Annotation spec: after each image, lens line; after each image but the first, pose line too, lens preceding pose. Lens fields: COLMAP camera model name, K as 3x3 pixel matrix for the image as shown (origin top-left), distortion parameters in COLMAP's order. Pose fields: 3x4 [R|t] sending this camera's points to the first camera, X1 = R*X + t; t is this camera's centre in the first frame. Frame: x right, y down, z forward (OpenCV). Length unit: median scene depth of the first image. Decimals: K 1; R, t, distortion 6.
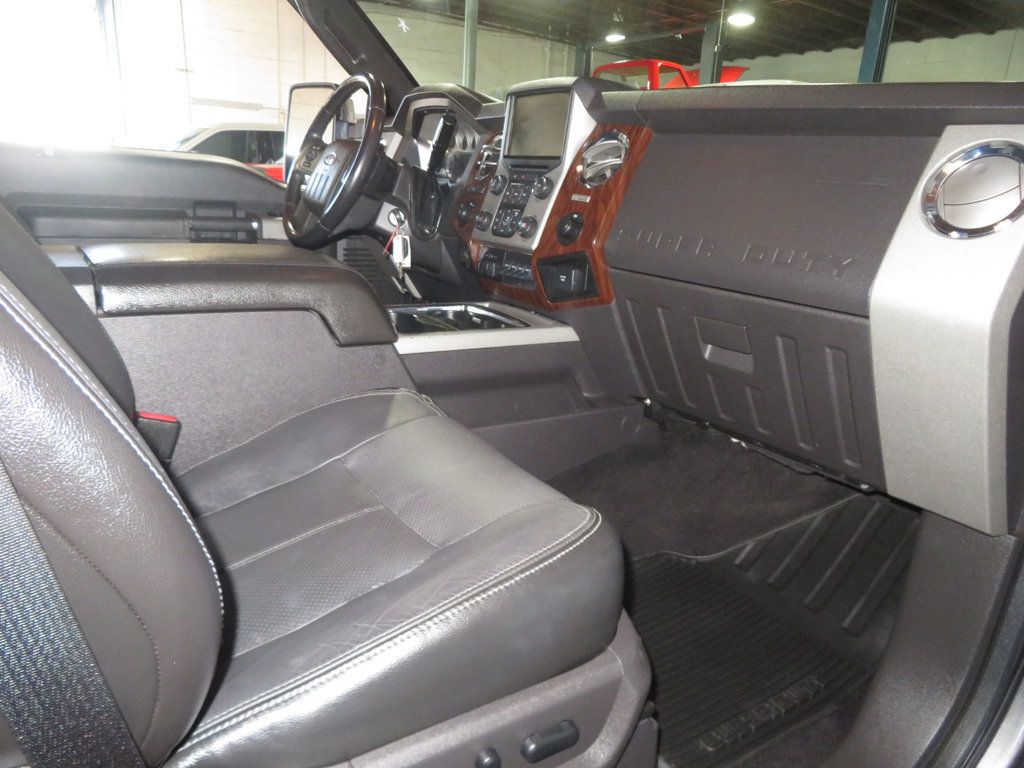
lens RADIAL K [[743.0, 0, 510.4], [0, 743.0, 375.3], [0, 0, 1]] dist [0.005873, 0.001242]
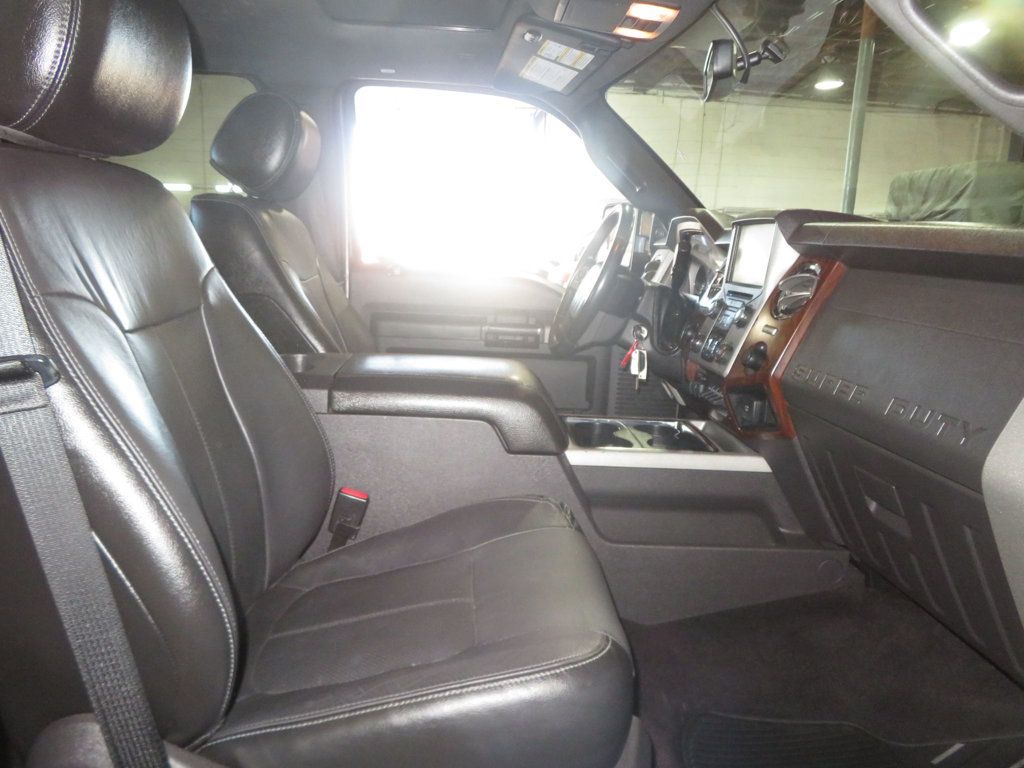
lens RADIAL K [[743.0, 0, 510.4], [0, 743.0, 375.3], [0, 0, 1]] dist [0.005873, 0.001242]
pose [[0.864472, 0.068334, -0.498015, 0.265507], [-0.123006, 0.989354, -0.077766, -0.053023], [0.487400, 0.128485, 0.863674, -0.011962]]
